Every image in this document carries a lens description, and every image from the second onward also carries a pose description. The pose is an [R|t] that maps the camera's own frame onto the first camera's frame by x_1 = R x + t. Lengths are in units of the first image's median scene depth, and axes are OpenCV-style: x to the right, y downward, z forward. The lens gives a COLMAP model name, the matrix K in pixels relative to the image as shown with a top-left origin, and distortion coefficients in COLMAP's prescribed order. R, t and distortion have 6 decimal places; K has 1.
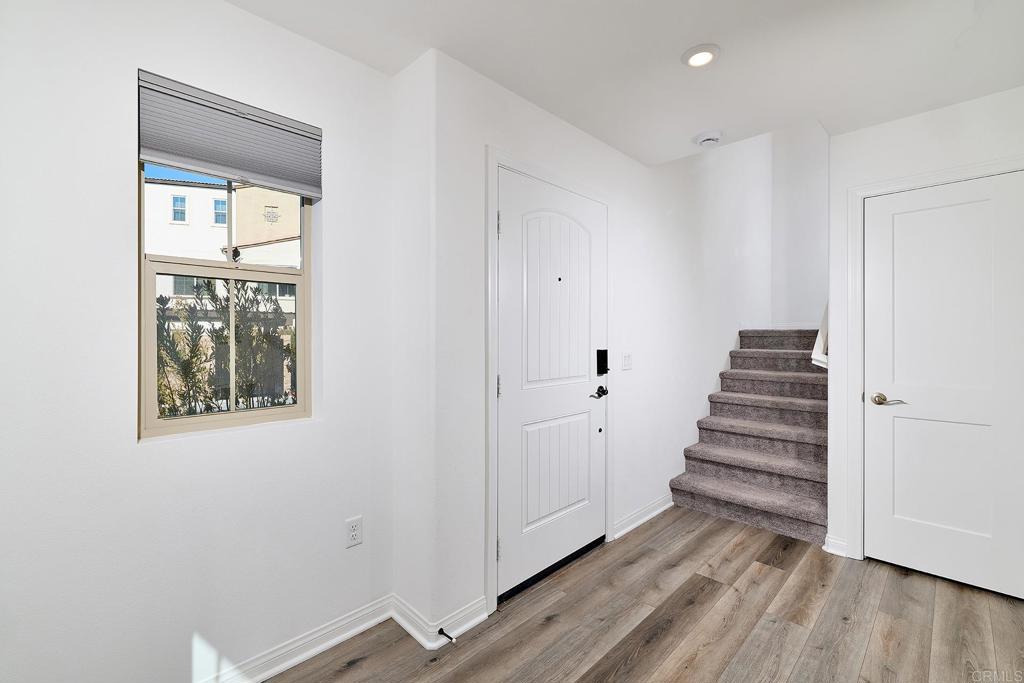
lens RADIAL K [[441.7, 0, 516.2], [0, 441.7, 339.0], [0, 0, 1]] dist [0.001360, 0.000434]
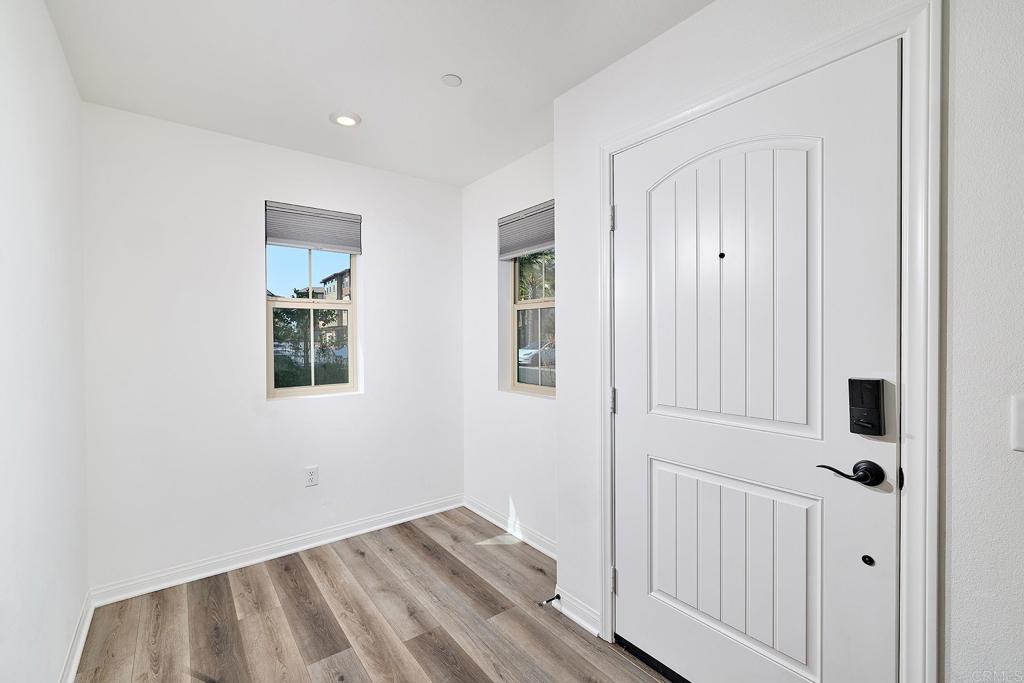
lens RADIAL K [[441.7, 0, 504.5], [0, 441.7, 342.5], [0, 0, 1]] dist [0.001360, 0.000434]
pose [[-0.149270, 0.012156, -0.988722, 0.886678], [-0.003562, 0.999911, 0.012831, -0.021191], [0.988790, 0.005437, -0.149213, 0.916968]]
